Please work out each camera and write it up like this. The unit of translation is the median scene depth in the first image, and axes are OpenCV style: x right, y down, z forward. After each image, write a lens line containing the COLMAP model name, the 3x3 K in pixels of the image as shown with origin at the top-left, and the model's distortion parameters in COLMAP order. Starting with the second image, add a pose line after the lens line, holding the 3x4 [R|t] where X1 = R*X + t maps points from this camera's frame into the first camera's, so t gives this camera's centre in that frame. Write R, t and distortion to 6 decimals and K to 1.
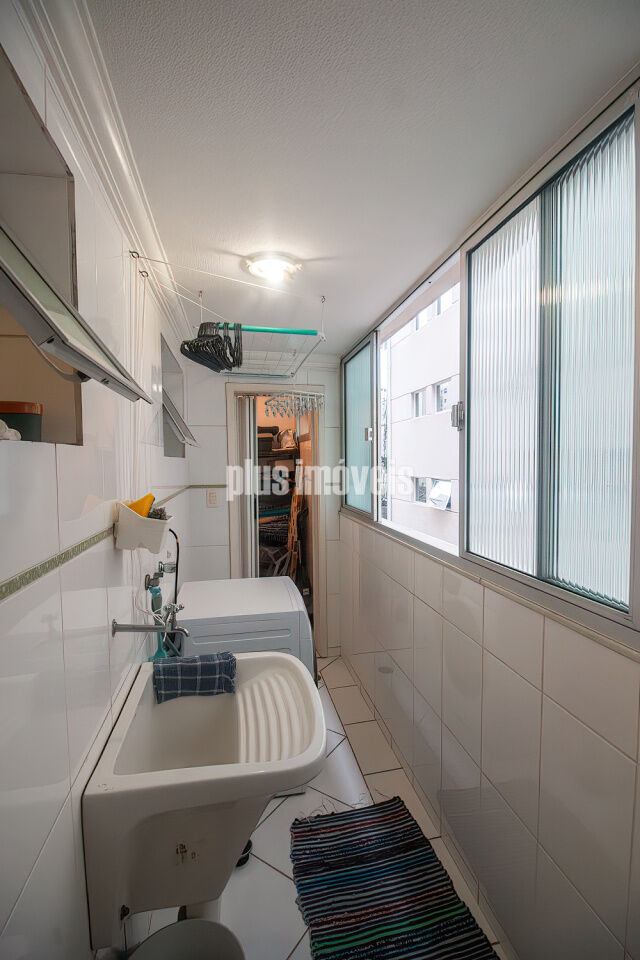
lens RADIAL K [[447.1, 0, 325.3], [0, 447.1, 486.1], [0, 0, 1]] dist [-0.003104, -0.009135]
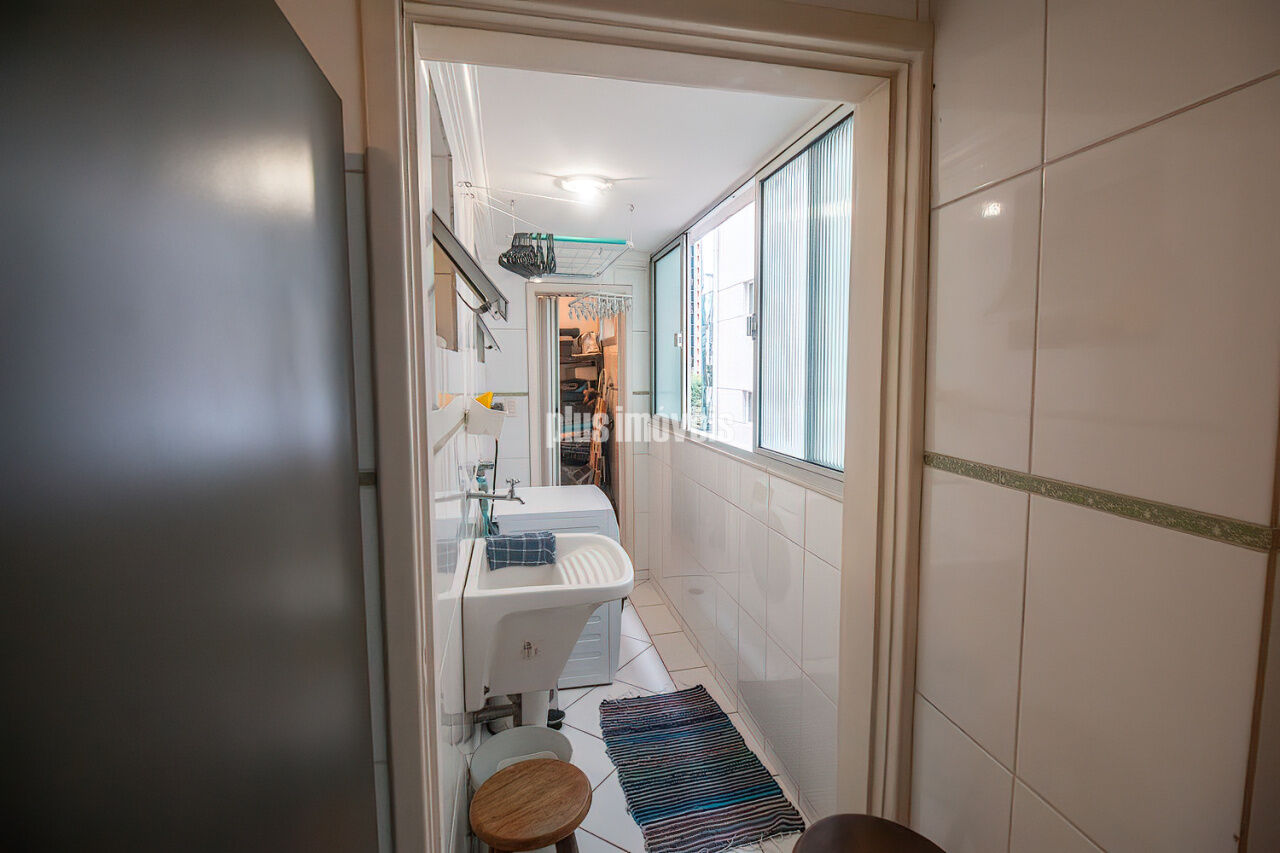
lens RADIAL K [[596.2, 0, 643.8], [0, 596.2, 415.0], [0, 0, 1]] dist [-0.003104, -0.009135]
pose [[0.999810, 0.004487, 0.018986, -0.001186], [-0.004846, 0.999809, 0.018922, 0.030807], [-0.018897, -0.019011, 0.999641, -0.397273]]
